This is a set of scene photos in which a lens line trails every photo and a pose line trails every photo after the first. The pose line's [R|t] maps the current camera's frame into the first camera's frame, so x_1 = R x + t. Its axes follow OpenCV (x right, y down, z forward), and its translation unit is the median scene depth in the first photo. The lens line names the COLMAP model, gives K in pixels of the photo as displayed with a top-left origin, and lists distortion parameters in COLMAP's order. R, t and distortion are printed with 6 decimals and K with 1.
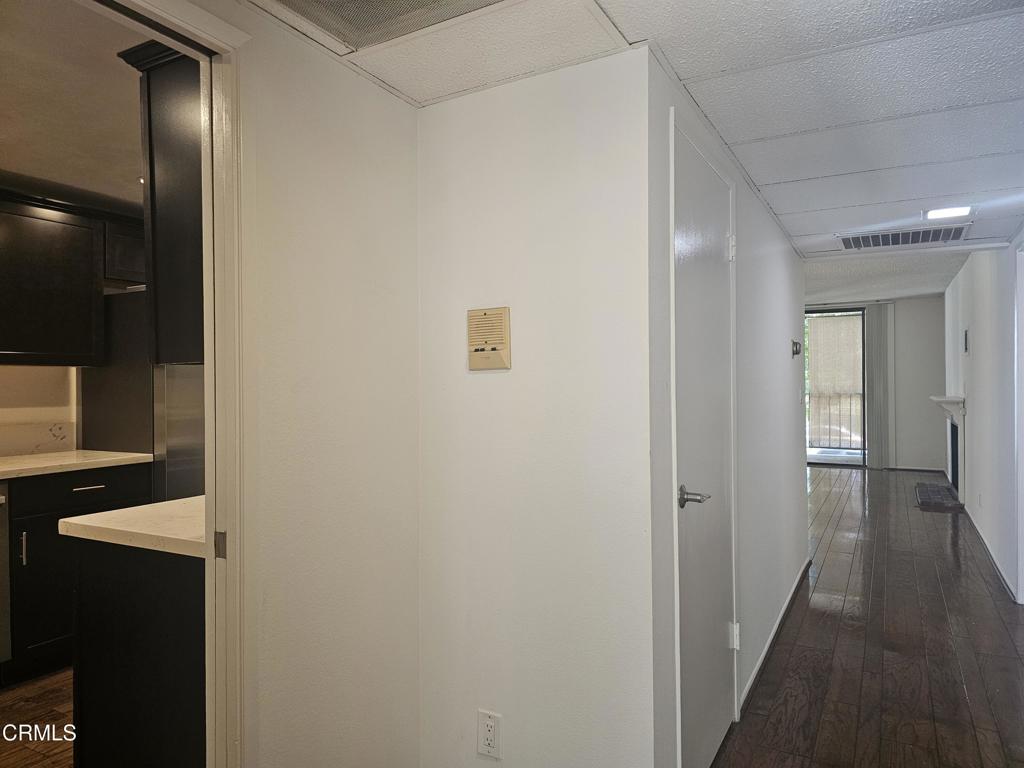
lens RADIAL K [[691.6, 0, 514.6], [0, 691.6, 386.0], [0, 0, 1]] dist [0.055552, -0.045408]
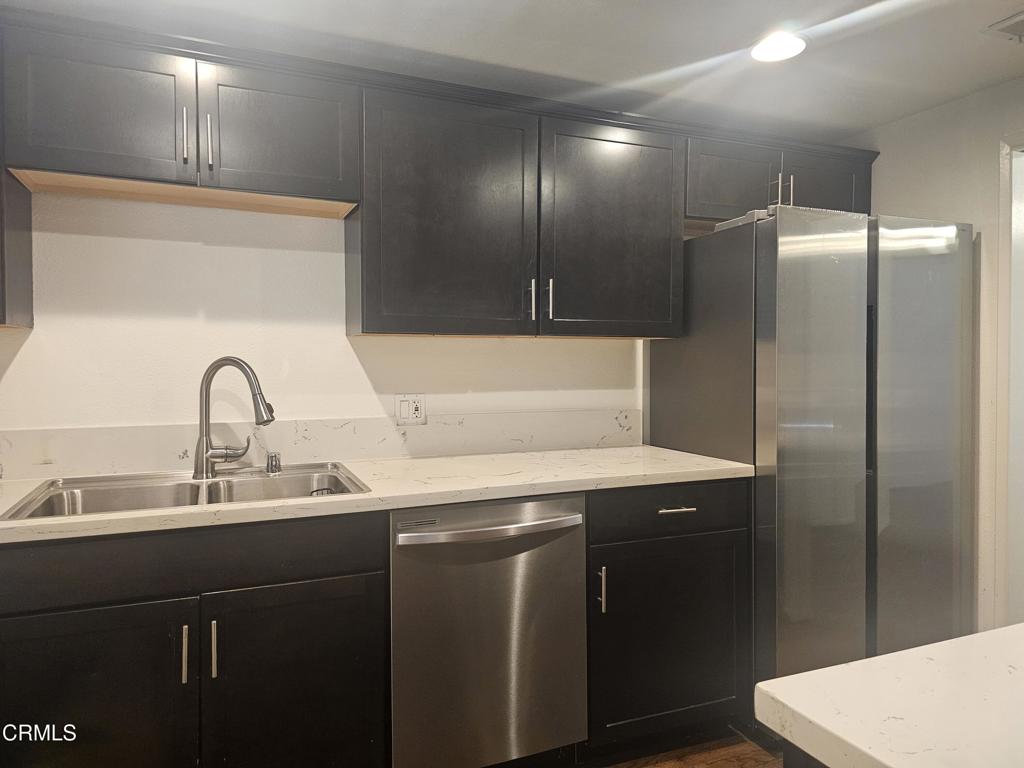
lens RADIAL K [[686.4, 0, 510.7], [0, 686.4, 376.9], [0, 0, 1]] dist [0.070376, -0.075116]
pose [[0.786688, 0.018677, -0.617068, -0.275445], [-0.007391, 0.999756, 0.020837, 0.000104], [0.617306, -0.011831, 0.786634, 0.314796]]
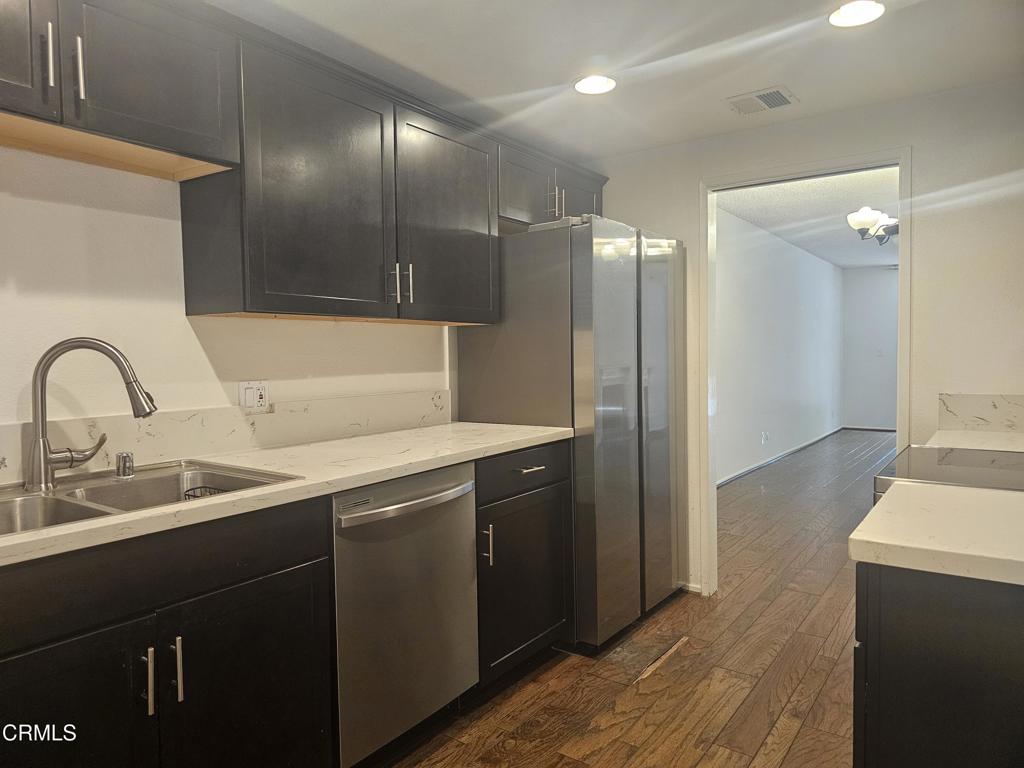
lens RADIAL K [[691.6, 0, 514.6], [0, 691.6, 386.0], [0, 0, 1]] dist [0.055552, -0.045408]
pose [[0.994116, -0.005404, -0.108188, -0.471289], [0.010001, 0.999068, 0.041996, 0.012771], [0.107860, -0.042831, 0.993243, 0.180597]]
